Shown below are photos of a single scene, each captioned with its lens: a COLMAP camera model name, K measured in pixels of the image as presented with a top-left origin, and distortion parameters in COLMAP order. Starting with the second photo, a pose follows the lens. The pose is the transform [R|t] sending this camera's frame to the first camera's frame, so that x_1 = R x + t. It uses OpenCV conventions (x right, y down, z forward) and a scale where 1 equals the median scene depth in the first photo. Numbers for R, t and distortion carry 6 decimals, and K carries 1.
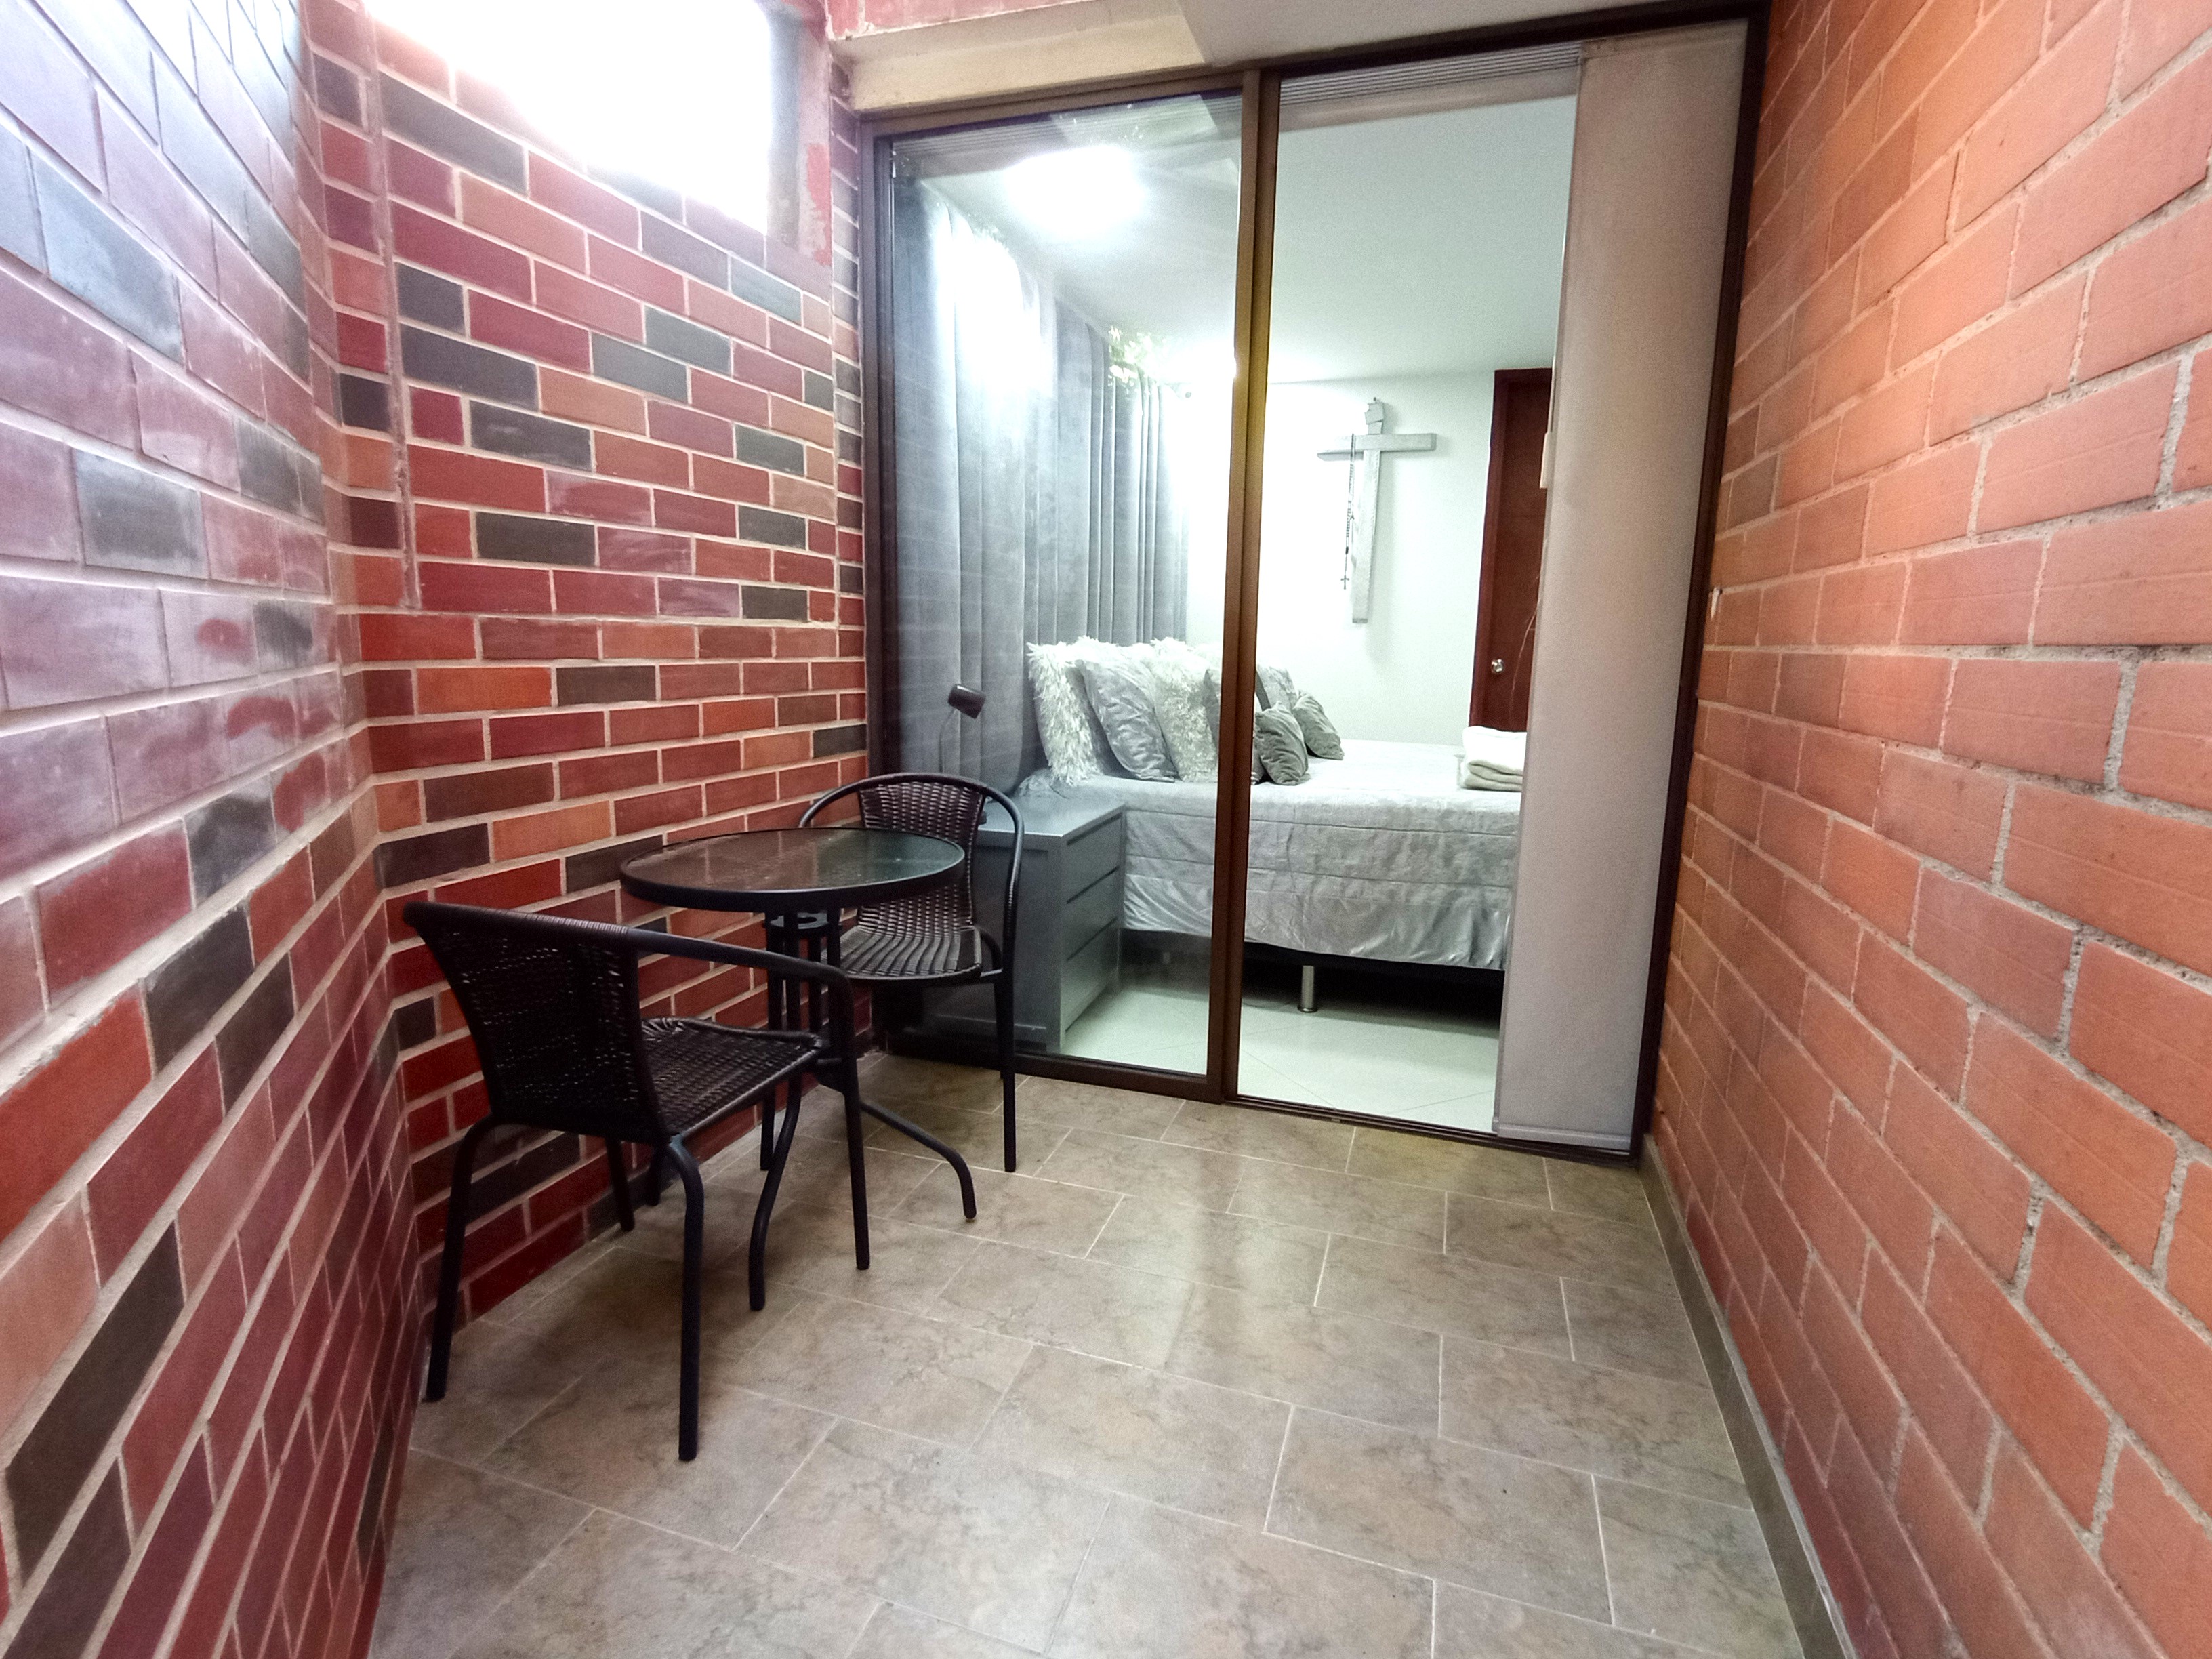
lens RADIAL K [[1107.6, 0, 1097.3], [0, 1107.6, 823.8], [0, 0, 1]] dist [-0.000516, -0.000704]
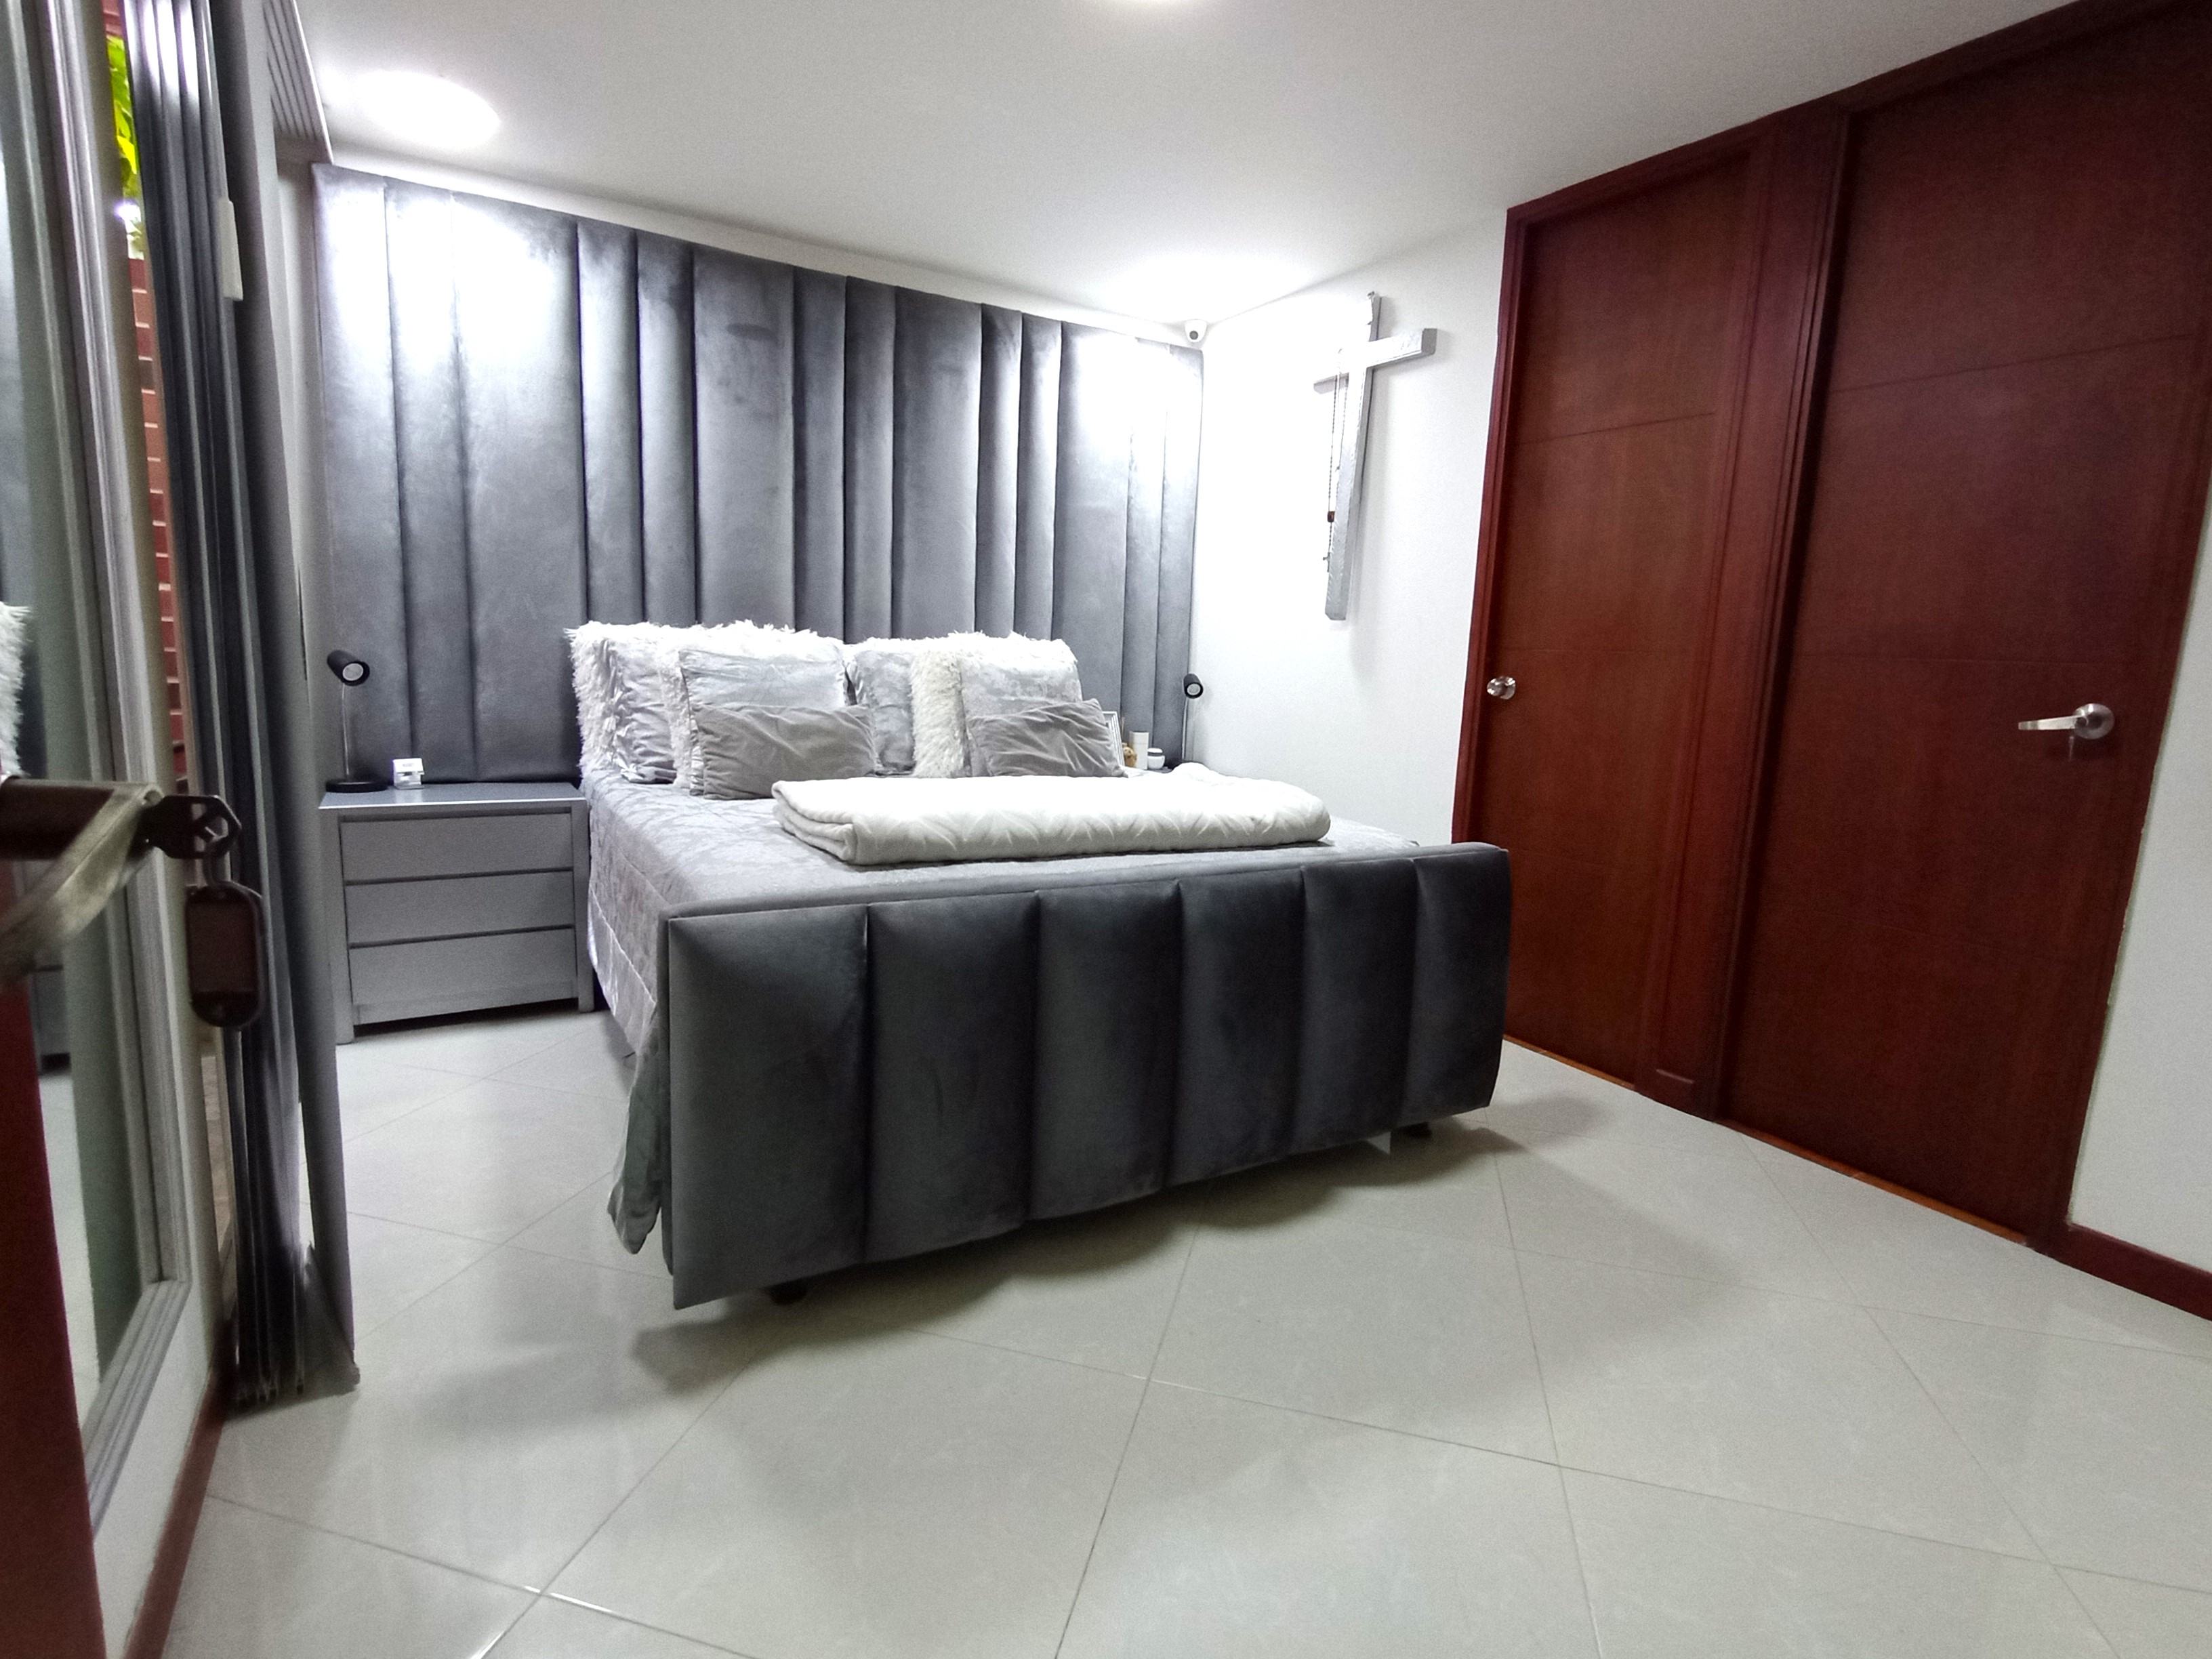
lens RADIAL K [[1107.8, 0, 1088.5], [0, 1107.8, 822.5], [0, 0, 1]] dist [0.037297, -0.039460]
pose [[0.750610, 0.114818, -0.650693, 1.231969], [-0.135767, 0.990574, 0.018177, -0.094385], [0.646647, 0.074699, 0.759123, 0.784211]]
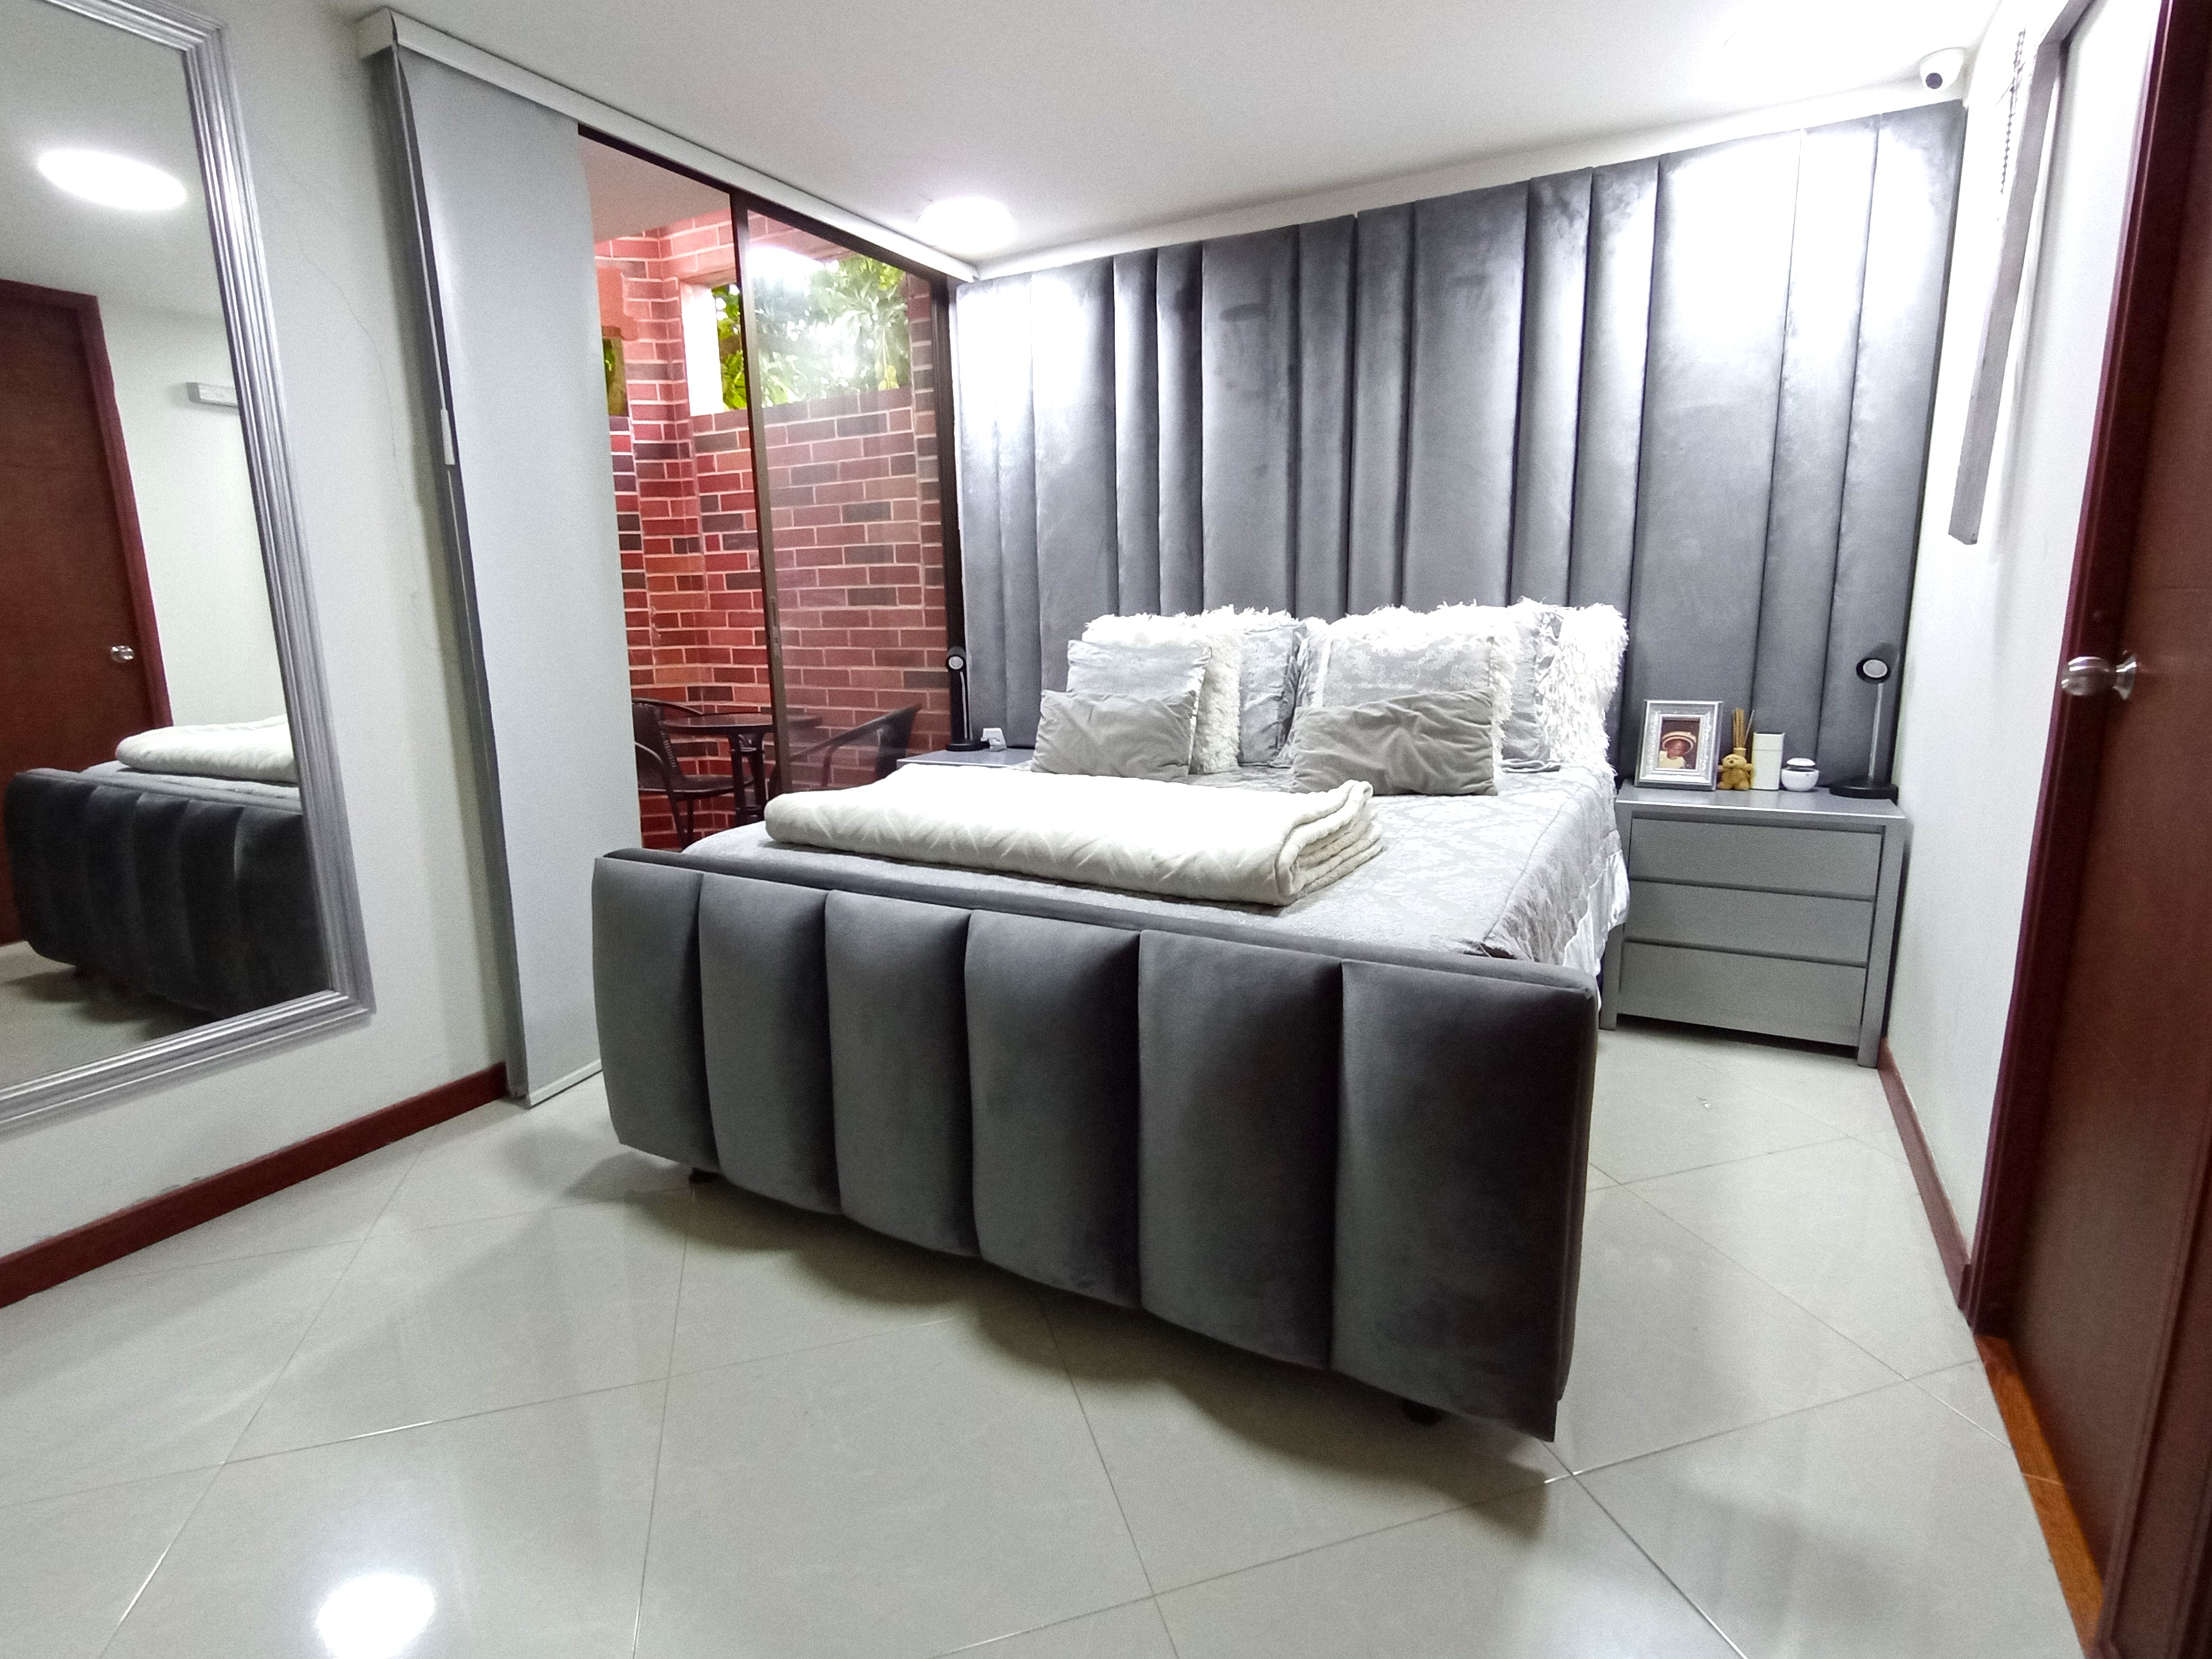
lens RADIAL K [[1107.8, 0, 1088.5], [0, 1107.8, 822.5], [0, 0, 1]] dist [0.037297, -0.039460]
pose [[-0.180396, 0.179043, -0.967161, 1.415314], [-0.144254, 0.967845, 0.206076, -0.259164], [0.972959, 0.176692, -0.148767, 1.631001]]
